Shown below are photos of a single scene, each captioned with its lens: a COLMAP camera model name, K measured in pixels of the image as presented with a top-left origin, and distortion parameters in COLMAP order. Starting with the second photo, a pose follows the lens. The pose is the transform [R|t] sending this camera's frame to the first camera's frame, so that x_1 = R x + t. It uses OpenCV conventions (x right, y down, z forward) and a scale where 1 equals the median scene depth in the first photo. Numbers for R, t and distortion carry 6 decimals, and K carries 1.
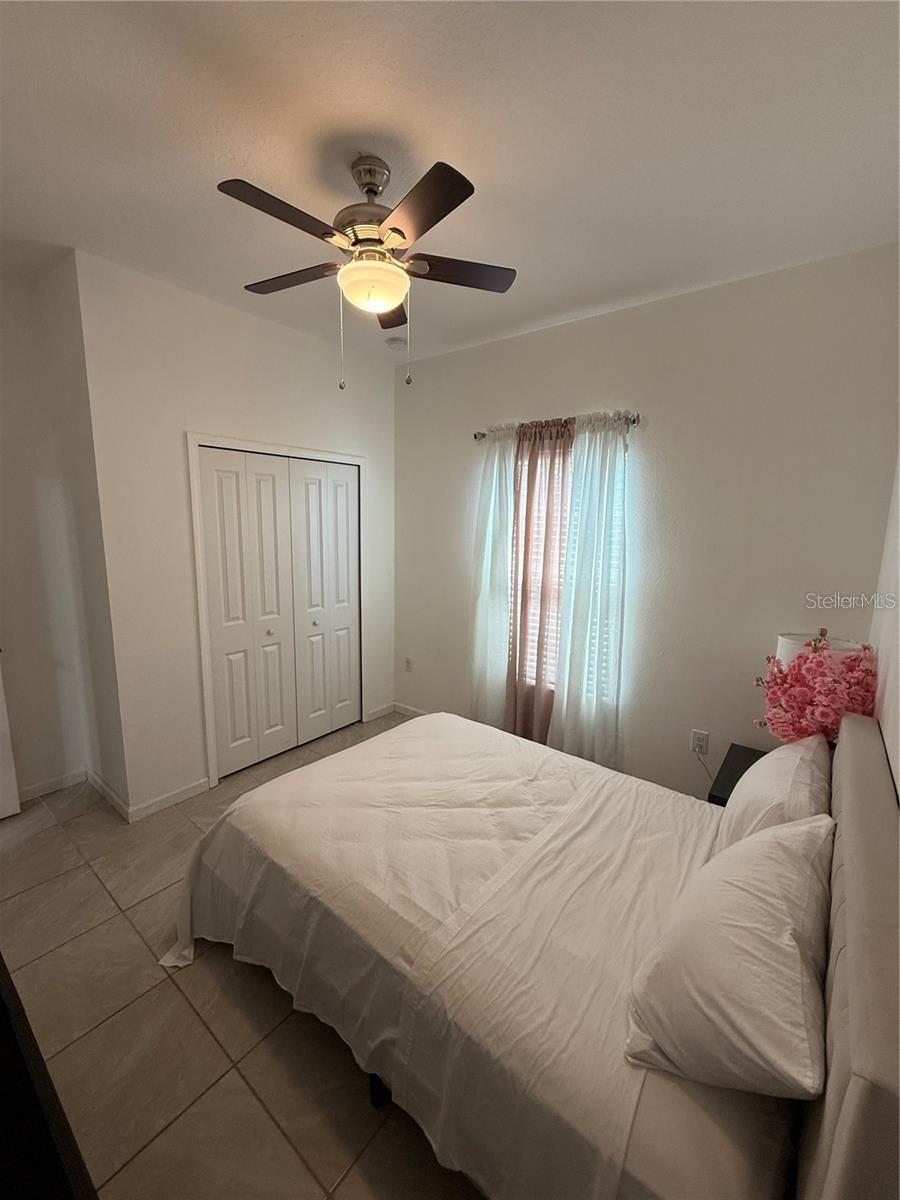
lens RADIAL K [[479.0, 0, 445.9], [0, 479.0, 594.5], [0, 0, 1]] dist [0.002593, 0.000255]
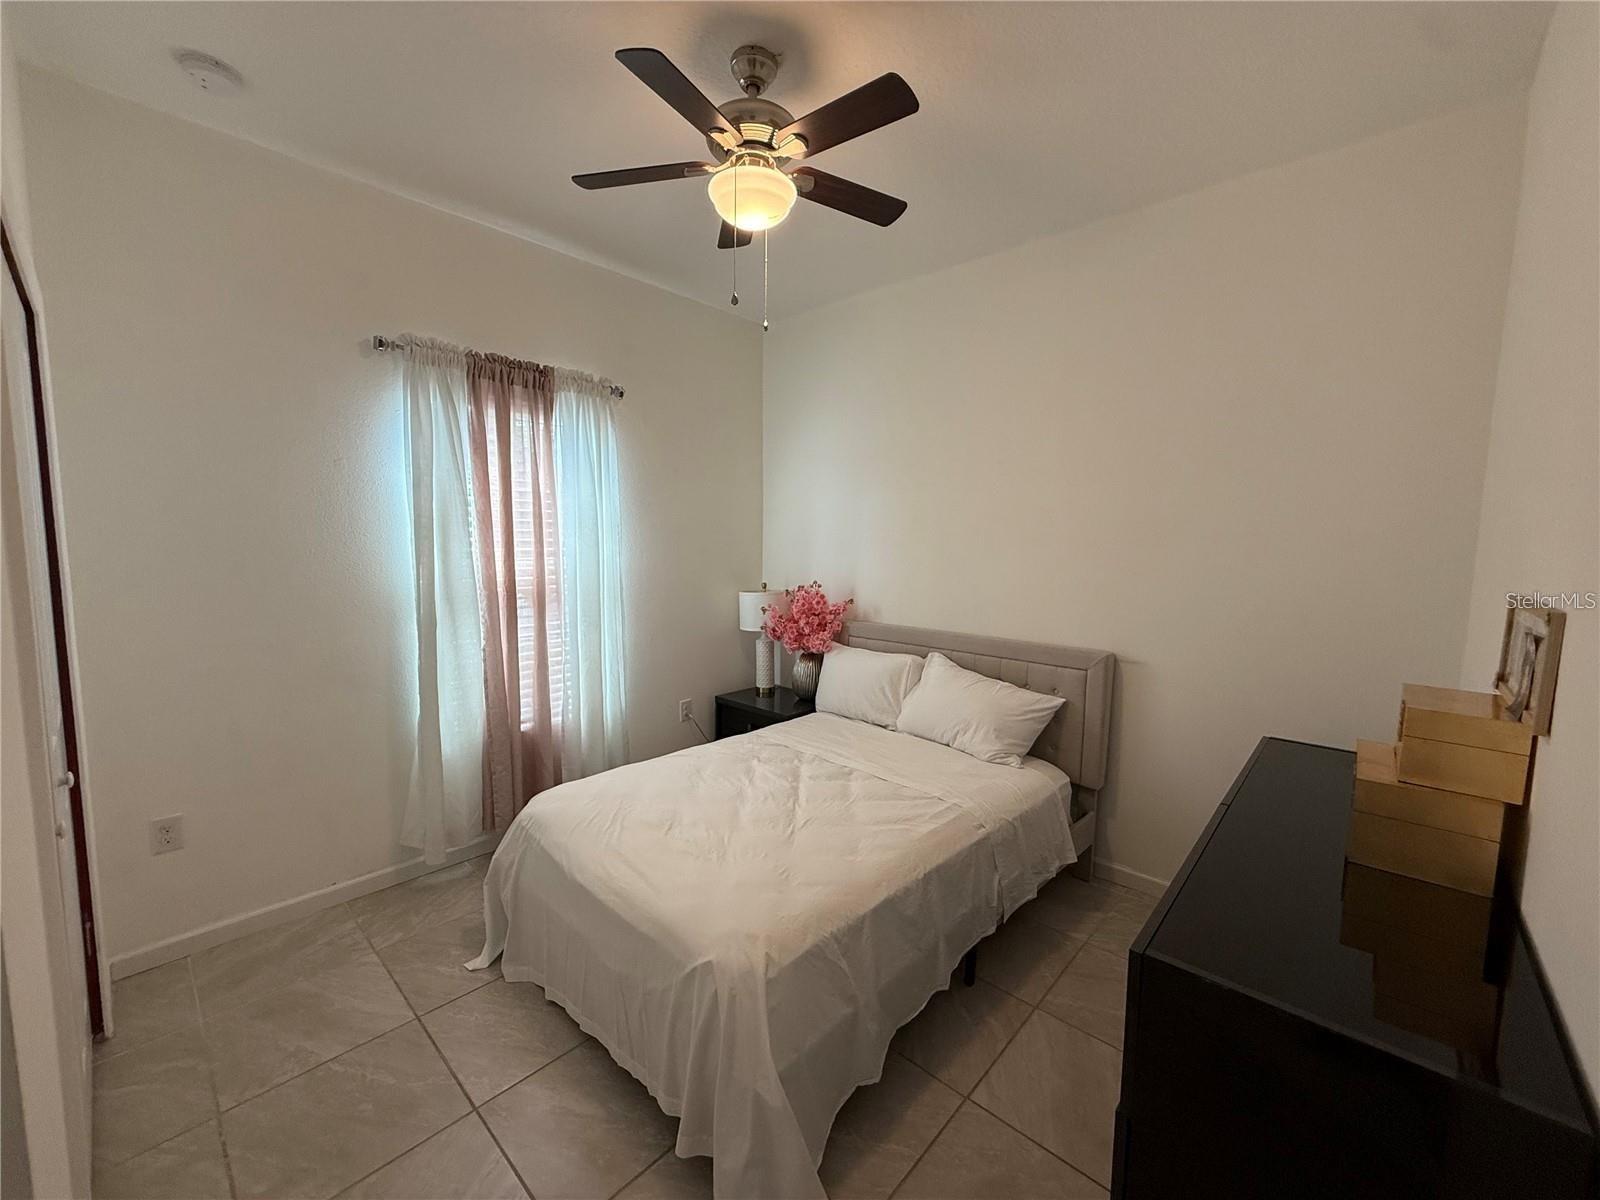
lens RADIAL K [[638.6, 0, 795.0], [0, 638.6, 603.5], [0, 0, 1]] dist [0.002593, 0.000255]
pose [[0.077787, -0.113884, 0.990444, -0.919353], [0.147043, 0.983900, 0.101584, -0.041629], [-0.986067, 0.137736, 0.093280, 0.653940]]
